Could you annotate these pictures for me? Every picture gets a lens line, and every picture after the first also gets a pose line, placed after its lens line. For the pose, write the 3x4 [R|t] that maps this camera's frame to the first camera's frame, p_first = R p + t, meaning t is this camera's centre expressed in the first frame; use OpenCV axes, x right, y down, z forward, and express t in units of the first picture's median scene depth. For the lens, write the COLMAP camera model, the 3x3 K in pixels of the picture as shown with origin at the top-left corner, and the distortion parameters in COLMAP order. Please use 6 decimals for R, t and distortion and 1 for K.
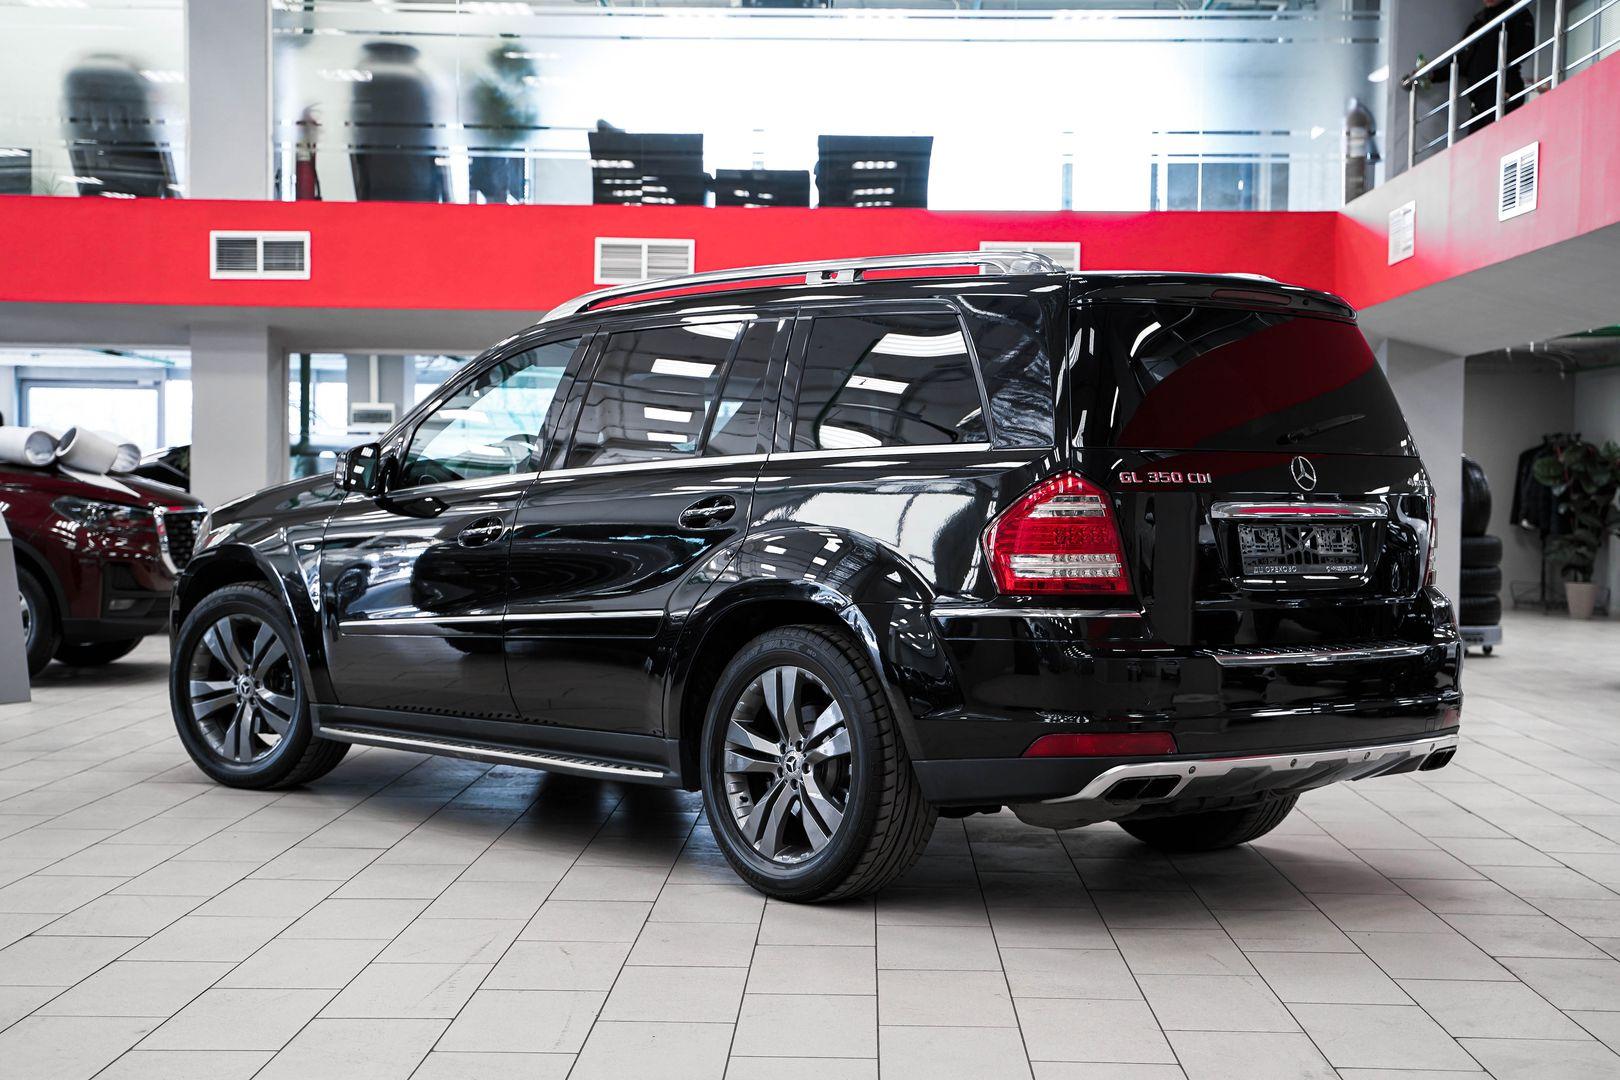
lens RADIAL K [[2396.2, 0, 810.0], [0, 2396.2, 540.0], [0, 0, 1]] dist [0.057260, 0.047300]
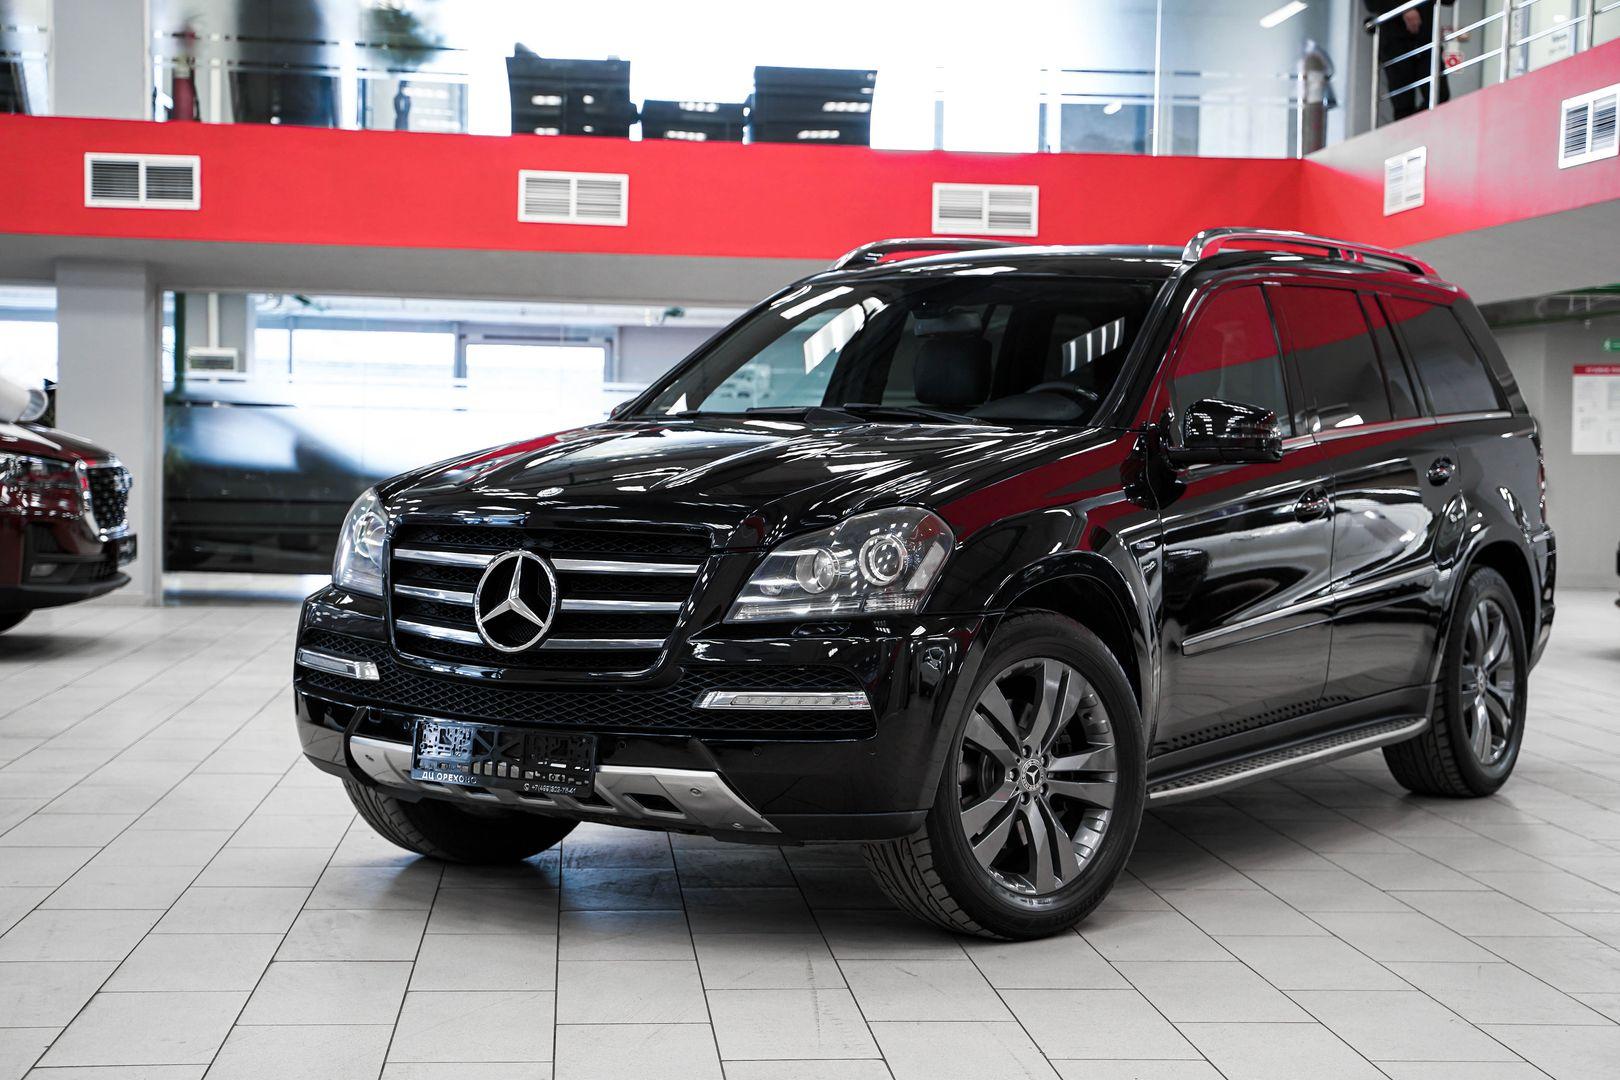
lens RADIAL K [[2481.1, 0, 810.0], [0, 2481.1, 540.0], [0, 0, 1]] dist [0.081194, 0.167203]
pose [[0.993173, 0.002921, 0.116618, -0.086118], [-0.004799, 0.999863, 0.015830, -0.000112], [-0.116556, -0.016282, 0.993051, 0.036614]]
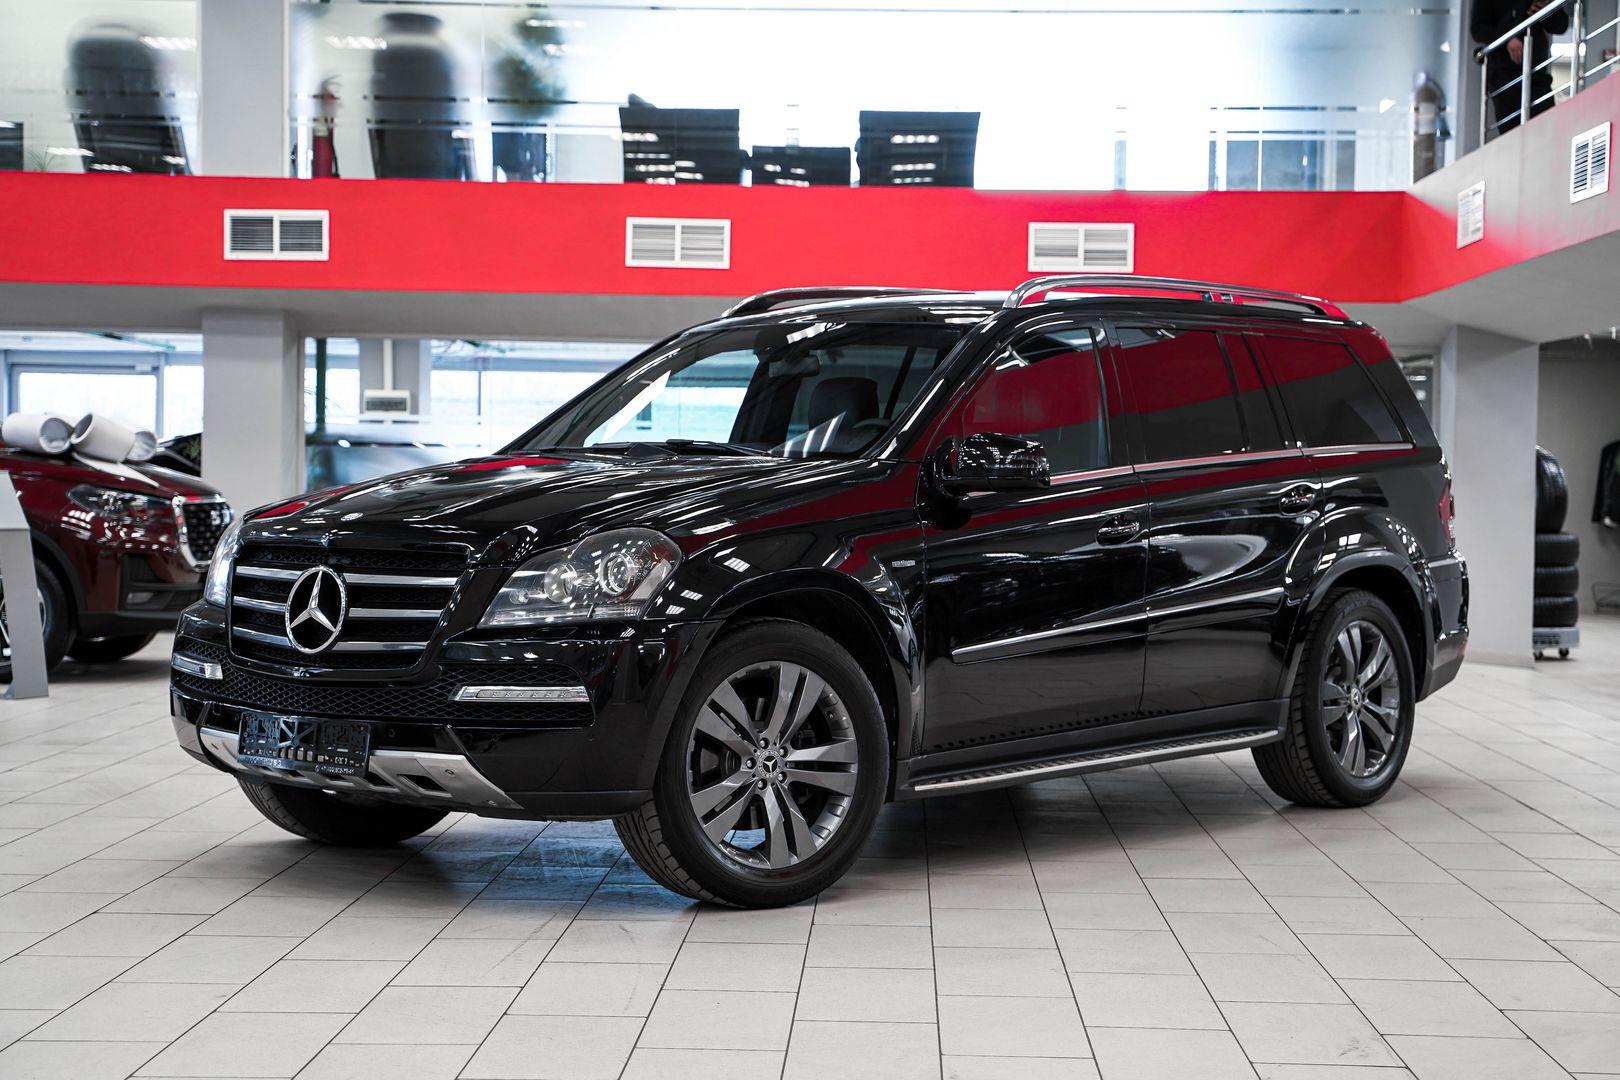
lens RADIAL K [[2599.8, 0, 817.6], [0, 2599.8, 524.9], [0, 0, 1]] dist [0.097660, -0.003108]
pose [[0.999962, 0.003097, -0.008108, -0.004335], [-0.003147, 0.999976, -0.006181, 0.002581], [0.008088, 0.006206, 0.999948, -0.035899]]
